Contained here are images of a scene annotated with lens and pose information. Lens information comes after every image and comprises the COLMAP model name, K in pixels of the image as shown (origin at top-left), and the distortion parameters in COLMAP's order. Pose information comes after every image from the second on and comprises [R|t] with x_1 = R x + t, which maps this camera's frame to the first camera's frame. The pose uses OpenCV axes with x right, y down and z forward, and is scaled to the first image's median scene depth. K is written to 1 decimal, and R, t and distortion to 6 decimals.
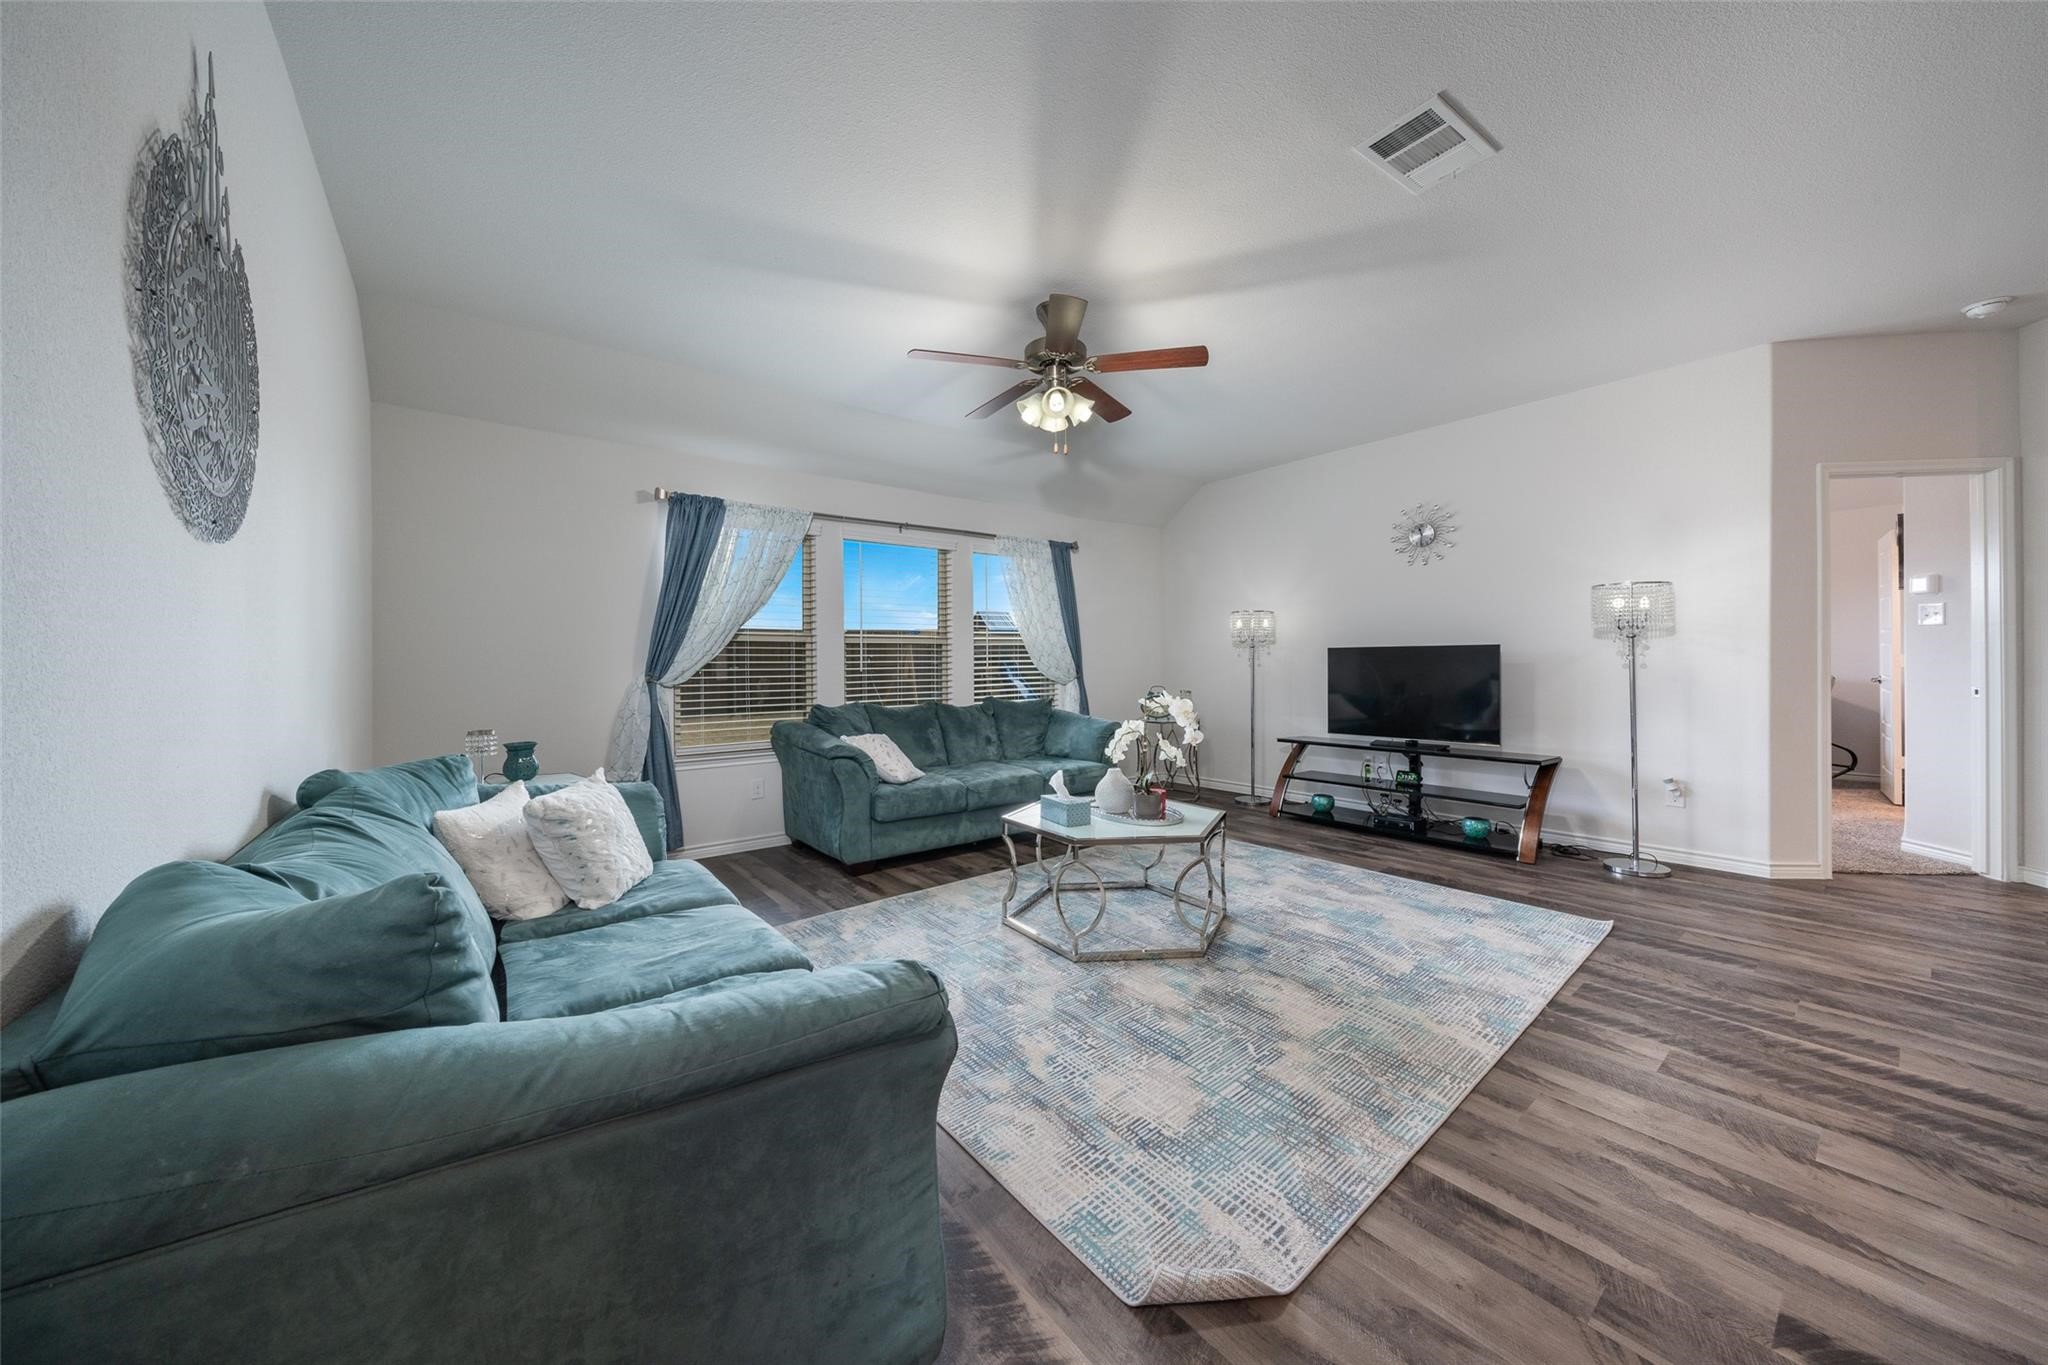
lens RADIAL K [[700.1, 0, 1025.4], [0, 700.1, 669.8], [0, 0, 1]] dist [-0.007129, 0.000469]
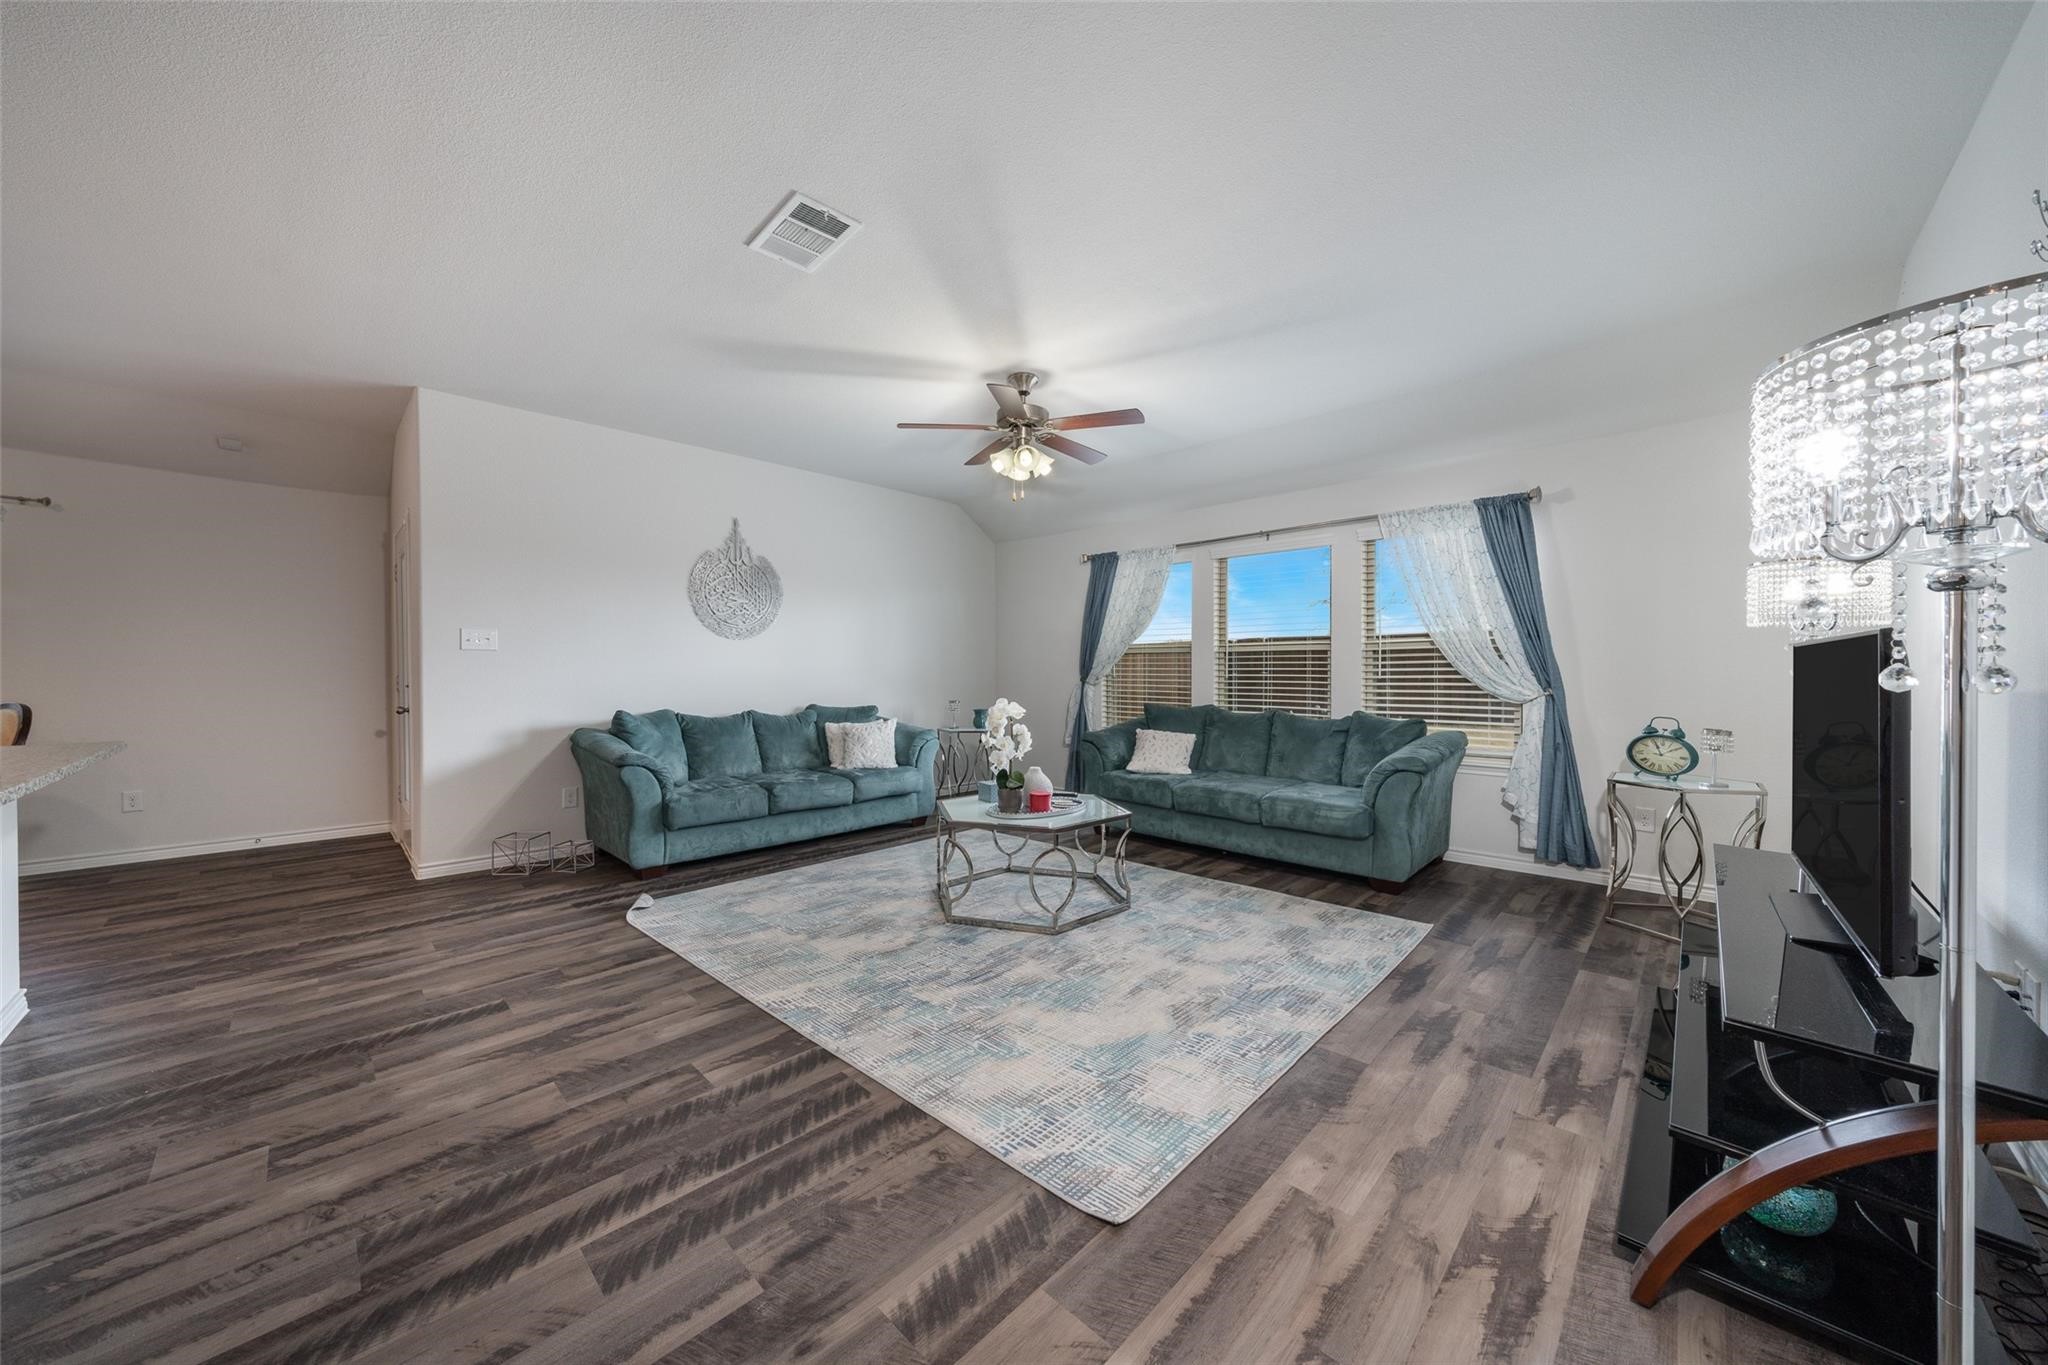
lens RADIAL K [[700.1, 0, 1018.8], [0, 700.1, 674.7], [0, 0, 1]] dist [-0.007129, 0.000469]
pose [[0.142139, 0.014562, -0.989740, 1.252087], [-0.009692, 0.999864, 0.013319, -0.020621], [0.989799, 0.007699, 0.142261, 0.827896]]
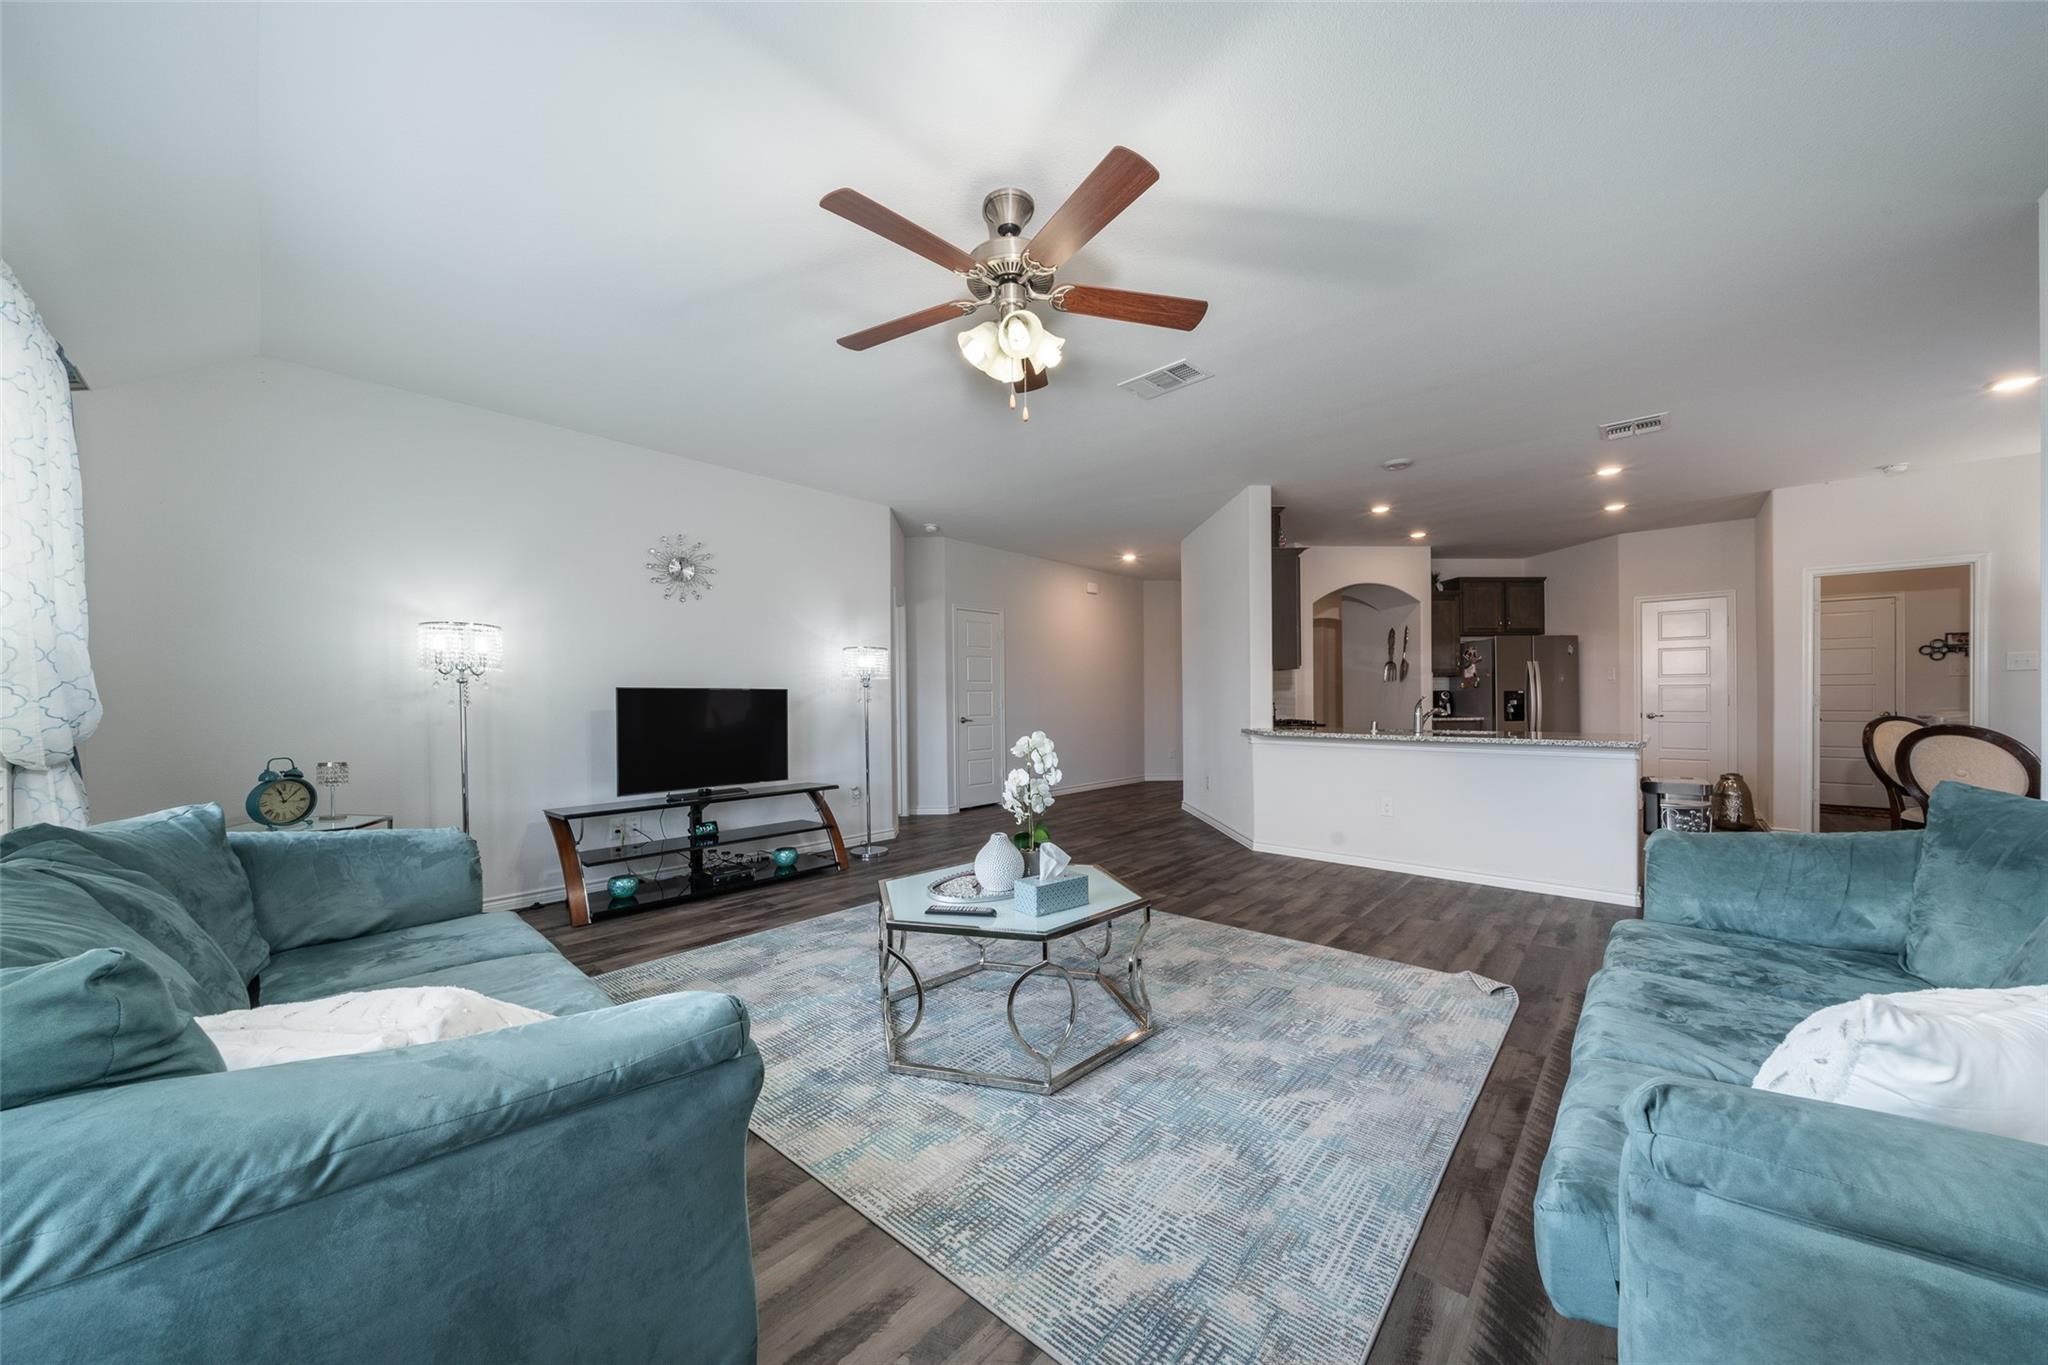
lens RADIAL K [[700.1, 0, 1016.1], [0, 700.1, 701.1], [0, 0, 1]] dist [-0.007129, 0.000469]
pose [[-0.161824, 0.011873, 0.986748, -0.674028], [0.017362, 0.999807, -0.009183, -0.001060], [-0.986667, 0.015646, -0.161998, 1.126129]]
